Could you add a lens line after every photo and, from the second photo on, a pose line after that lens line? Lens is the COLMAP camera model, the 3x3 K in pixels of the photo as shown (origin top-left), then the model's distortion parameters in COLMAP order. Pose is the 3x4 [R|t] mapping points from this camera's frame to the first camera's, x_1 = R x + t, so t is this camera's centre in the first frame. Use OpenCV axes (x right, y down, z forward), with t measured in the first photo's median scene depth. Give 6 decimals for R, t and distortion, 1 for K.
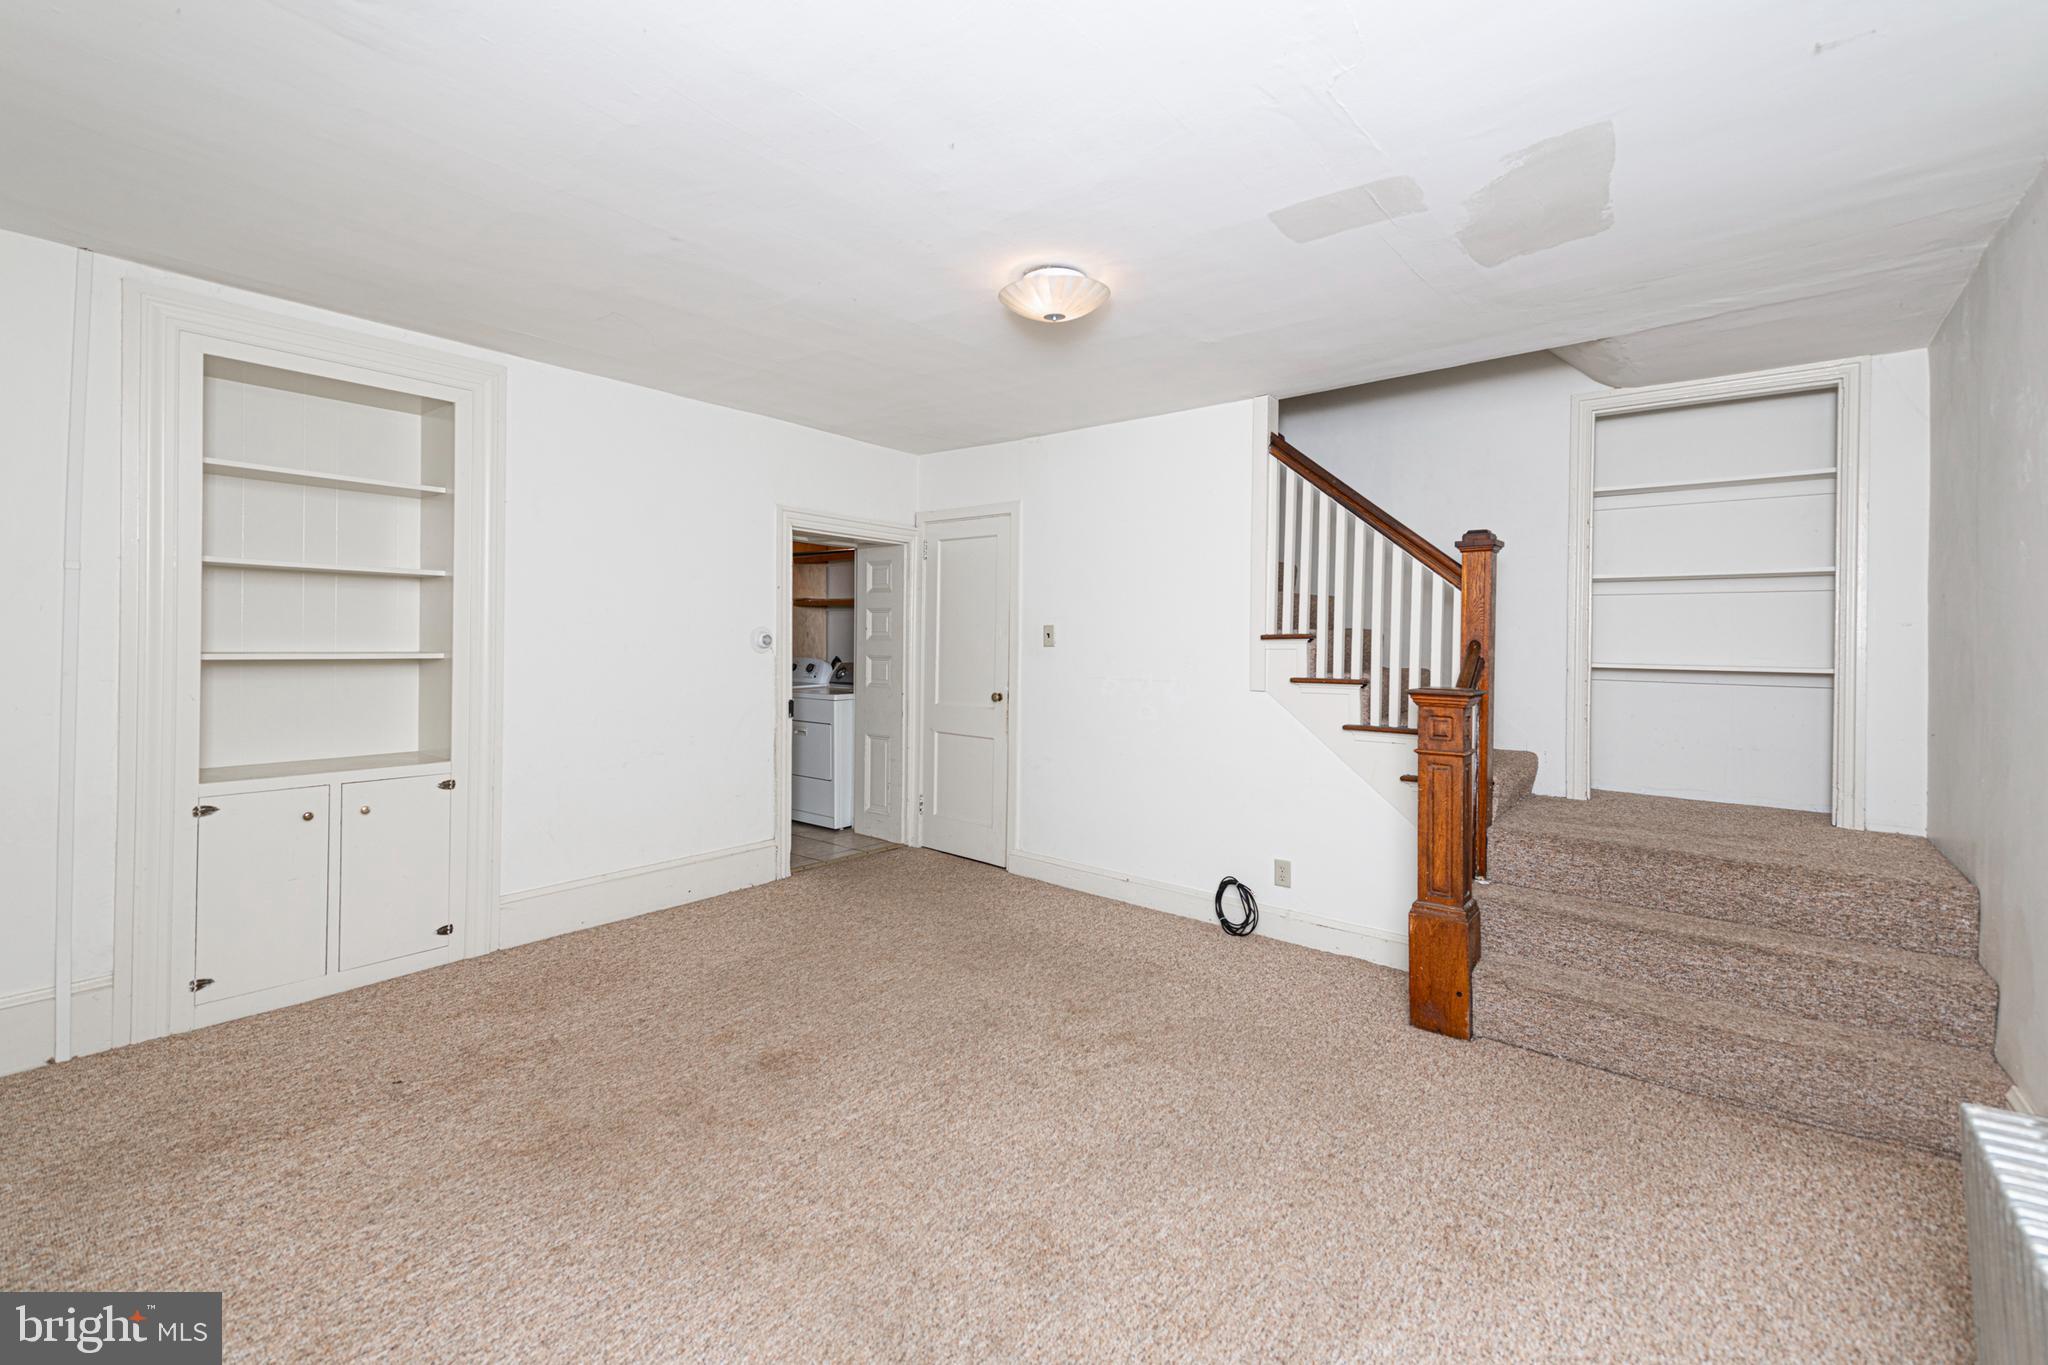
lens RADIAL K [[868.3, 0, 1048.9], [0, 868.3, 647.1], [0, 0, 1]] dist [0.016772, -0.000126]
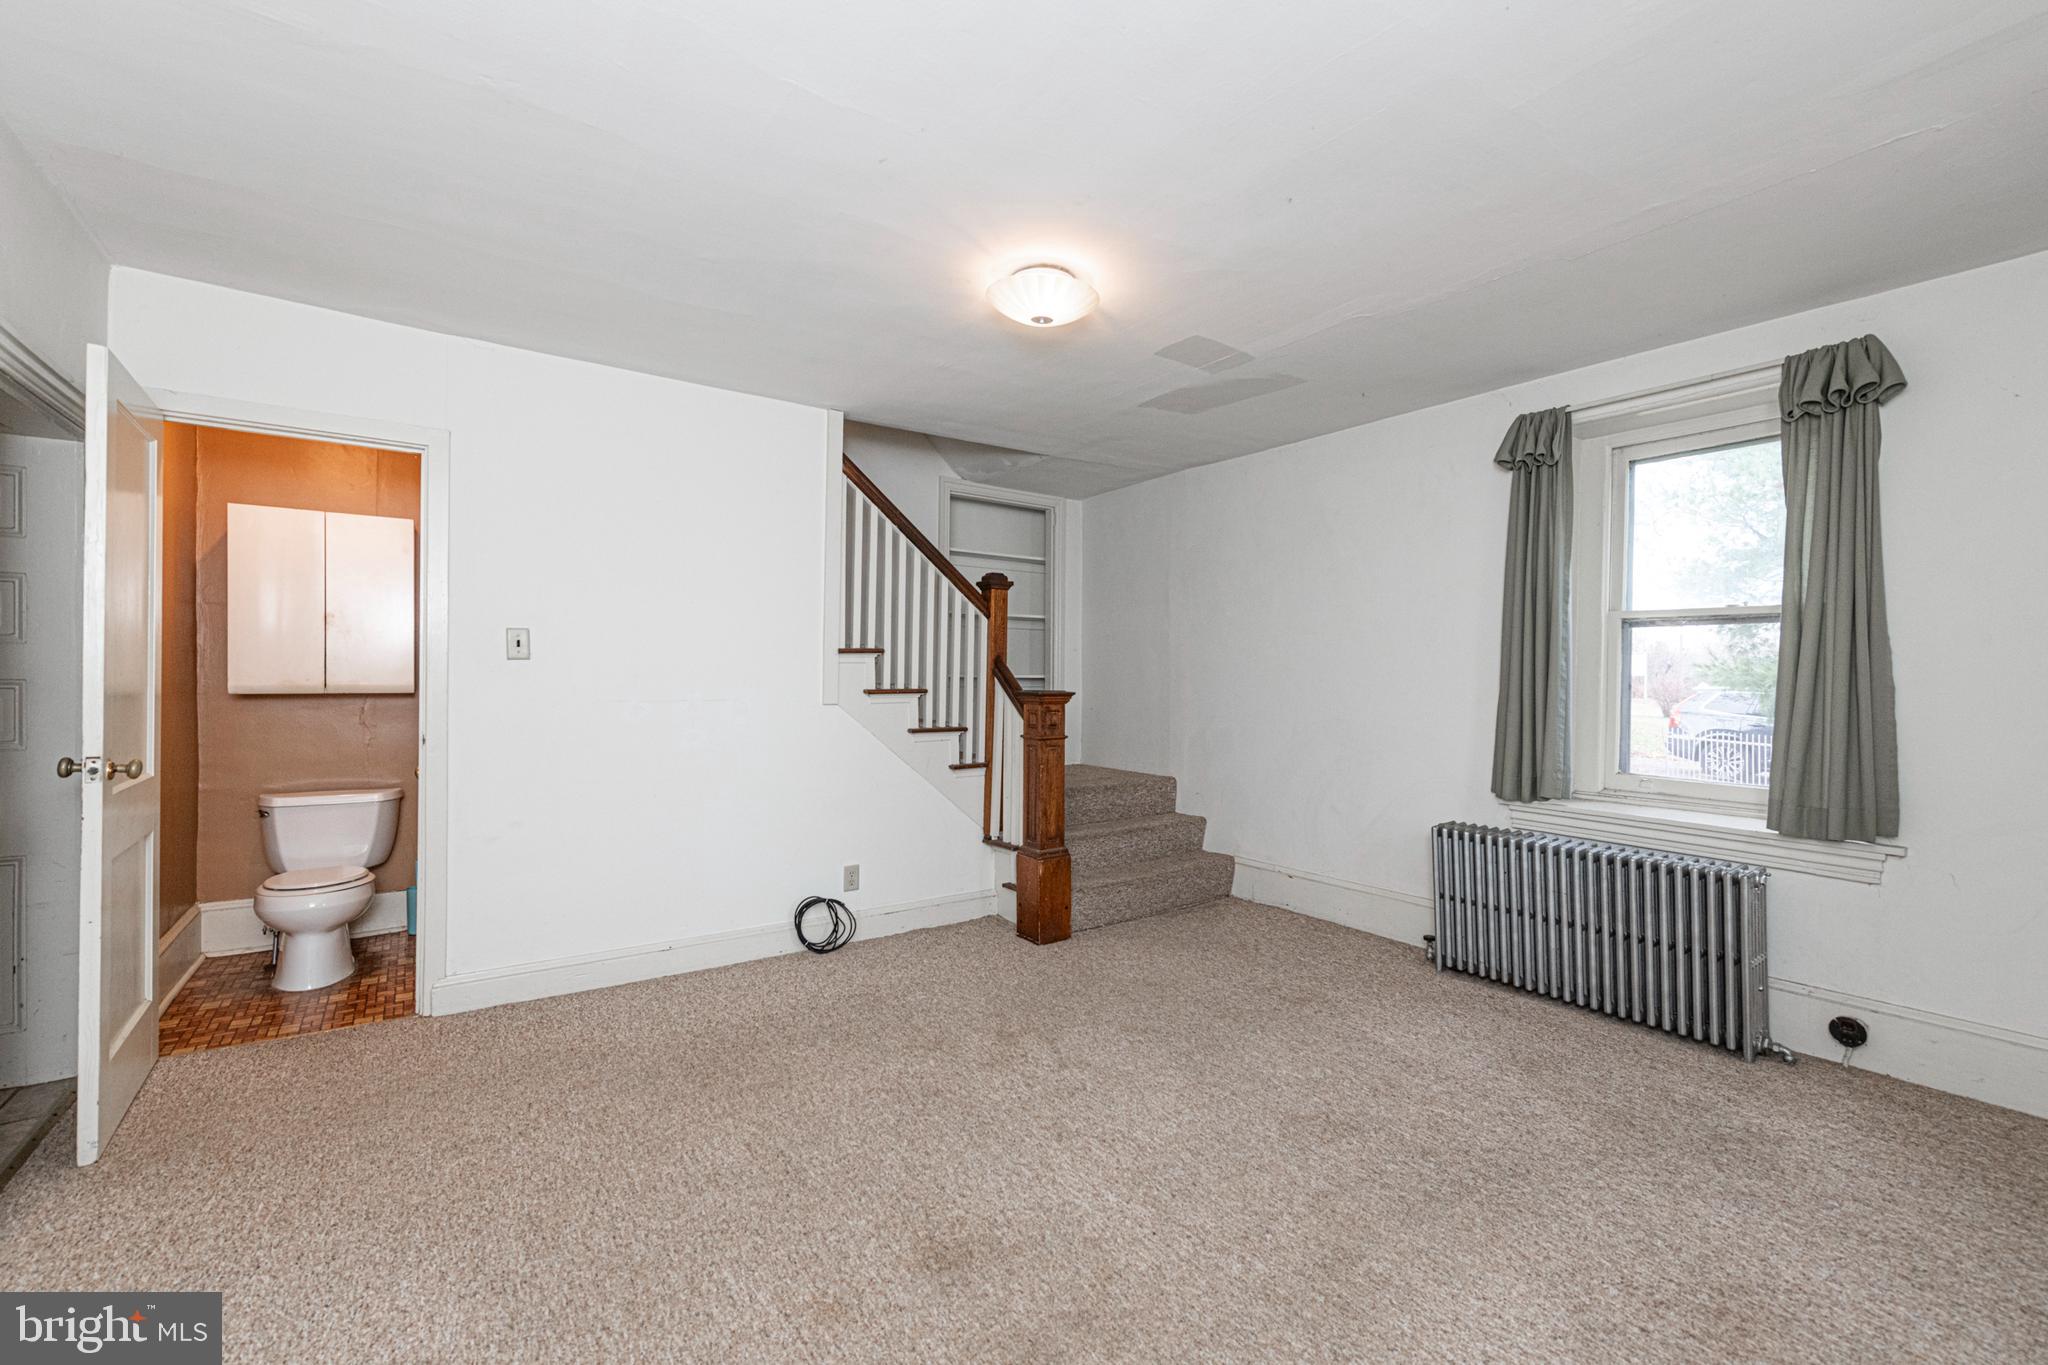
lens RADIAL K [[844.3, 0, 1022.9], [0, 844.3, 677.7], [0, 0, 1]] dist [0.013339, -0.000066]
pose [[0.283669, -0.011891, 0.958849, -0.721977], [0.002076, 0.999928, 0.011786, 0.010021], [-0.958920, -0.001353, 0.283673, 0.583505]]
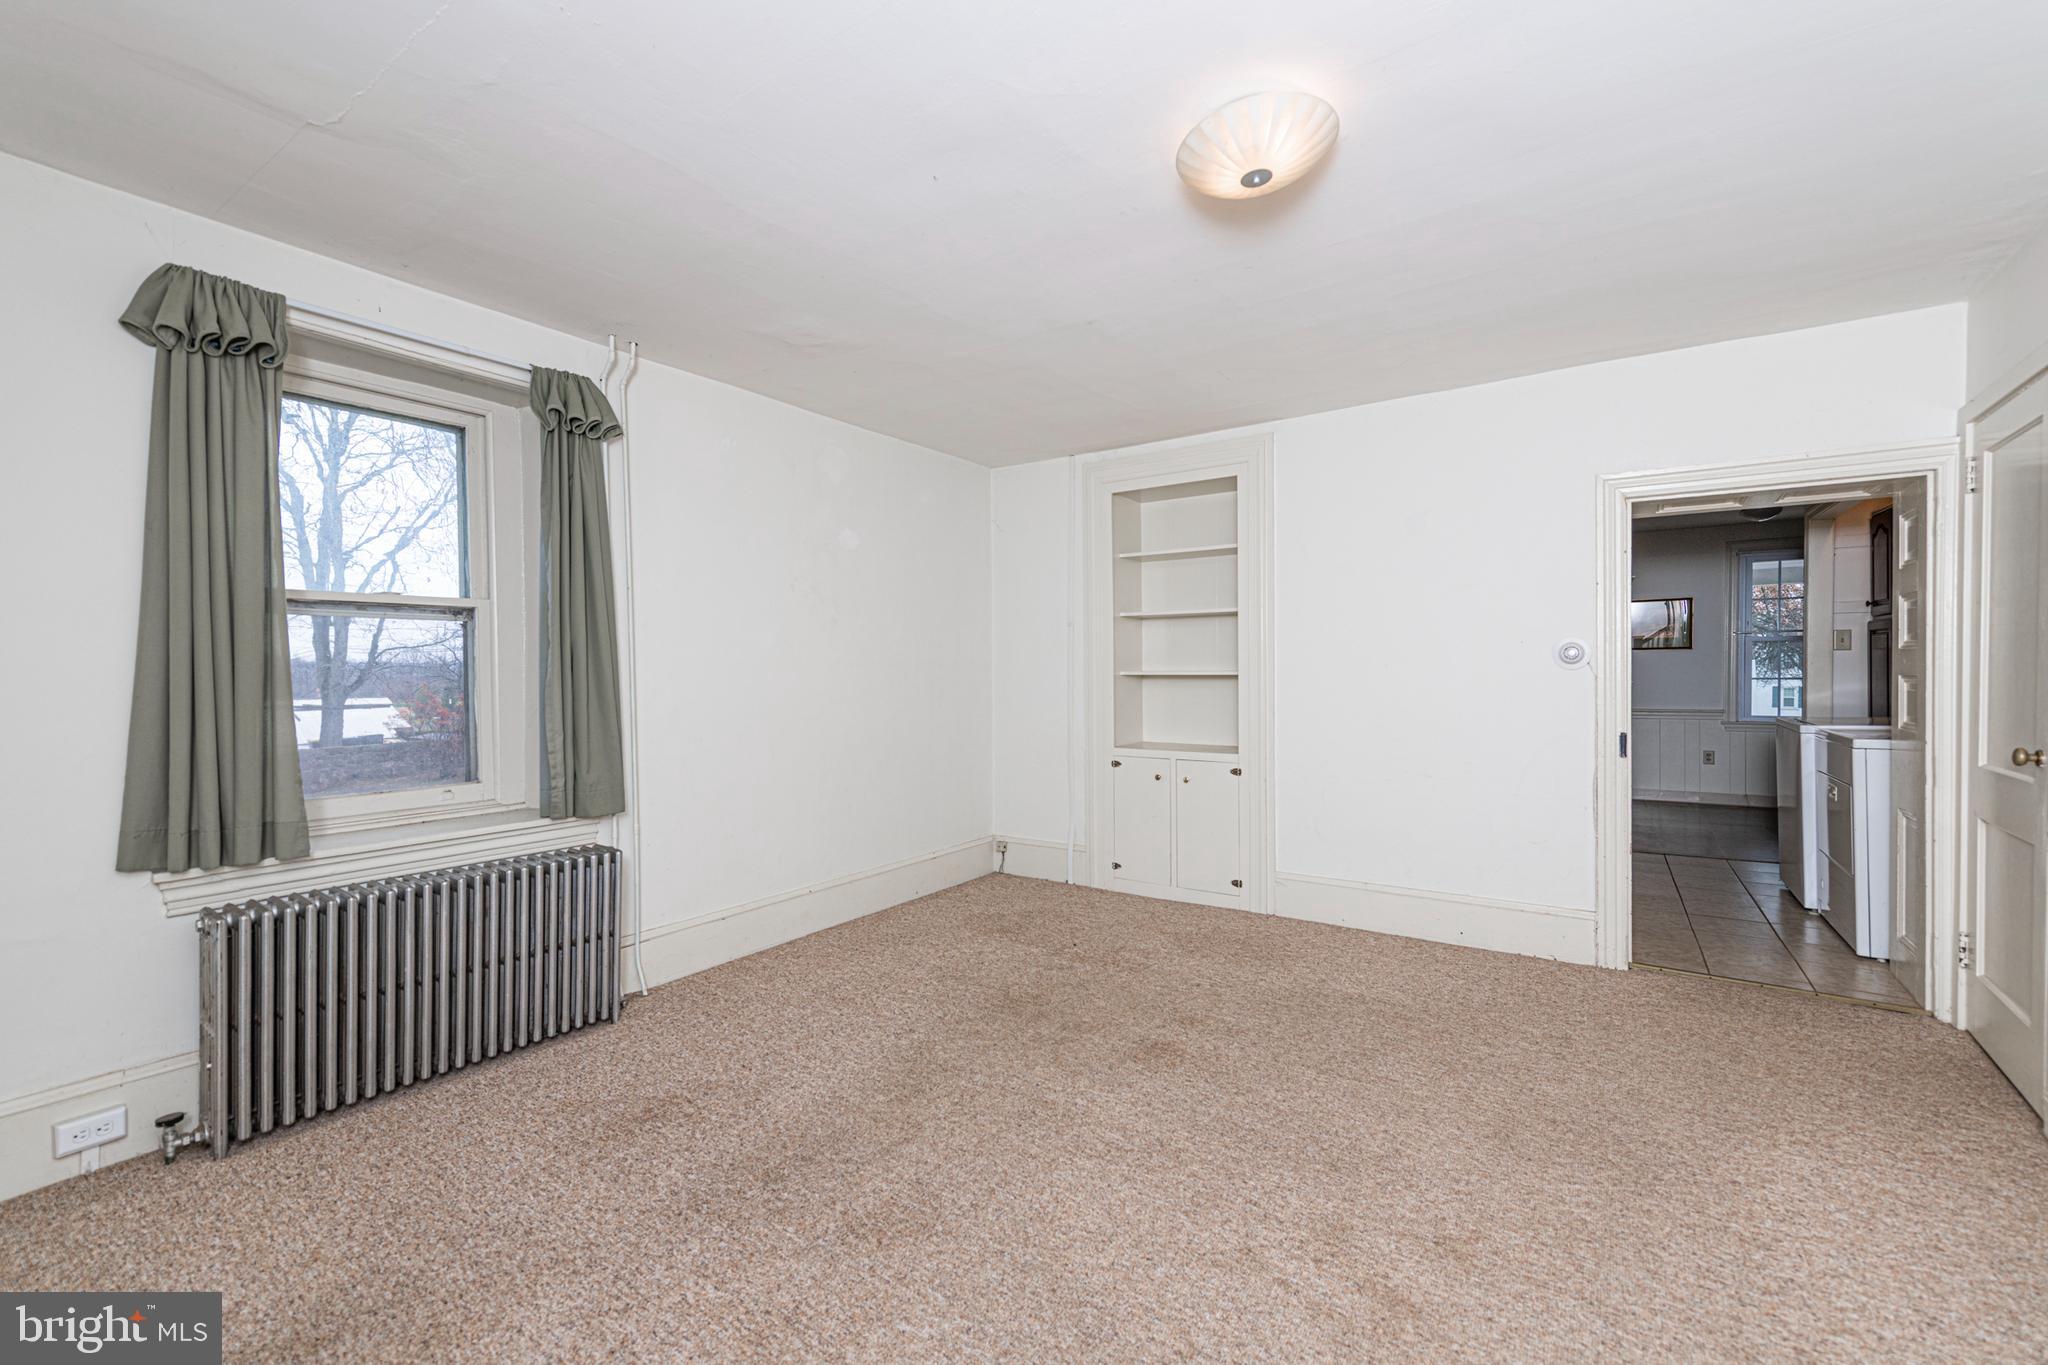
lens RADIAL K [[844.3, 0, 1022.9], [0, 844.3, 677.7], [0, 0, 1]] dist [0.013339, -0.000066]
pose [[0.061174, -0.007028, -0.998102, 0.539871], [-0.003095, 0.999969, -0.007230, 0.027059], [0.998122, 0.003531, 0.061151, 0.597534]]
